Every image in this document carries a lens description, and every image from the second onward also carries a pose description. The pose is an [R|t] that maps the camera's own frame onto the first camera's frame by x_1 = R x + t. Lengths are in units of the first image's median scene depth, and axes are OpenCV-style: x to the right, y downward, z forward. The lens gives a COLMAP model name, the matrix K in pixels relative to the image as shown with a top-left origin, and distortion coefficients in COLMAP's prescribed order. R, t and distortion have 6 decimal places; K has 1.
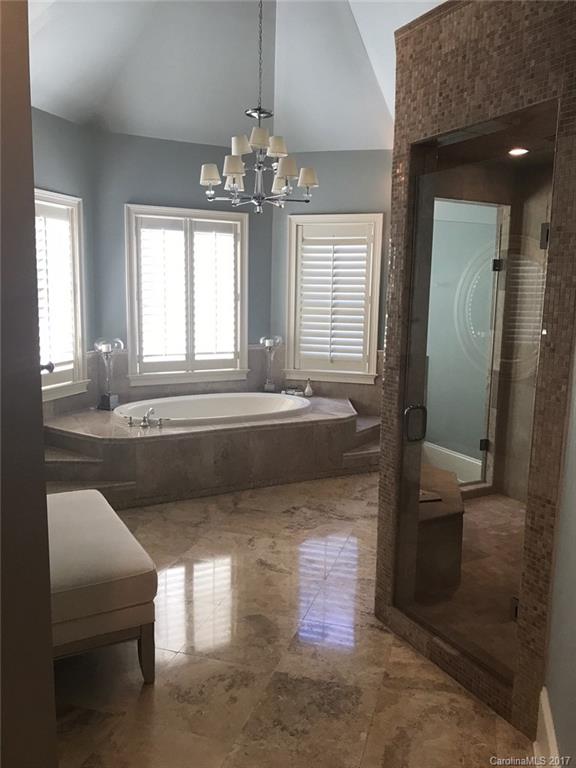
lens RADIAL K [[630.3, 0, 288.2], [0, 630.3, 385.4], [0, 0, 1]] dist [0.010397, 0.010526]
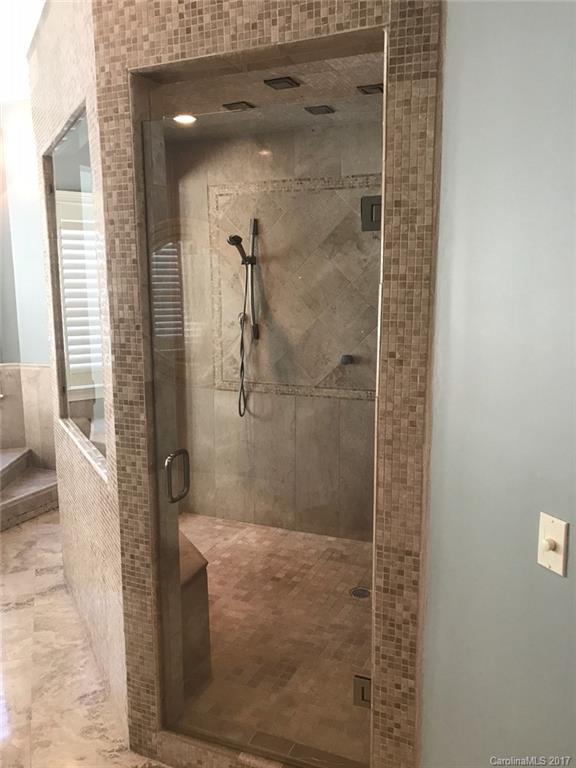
lens RADIAL K [[630.3, 0, 287.6], [0, 630.3, 380.5], [0, 0, 1]] dist [0.010397, 0.010526]
pose [[0.777592, -0.125313, 0.616155, -0.151843], [0.120166, 0.991494, 0.049999, -0.080698], [-0.617180, 0.035162, 0.786036, 0.437849]]
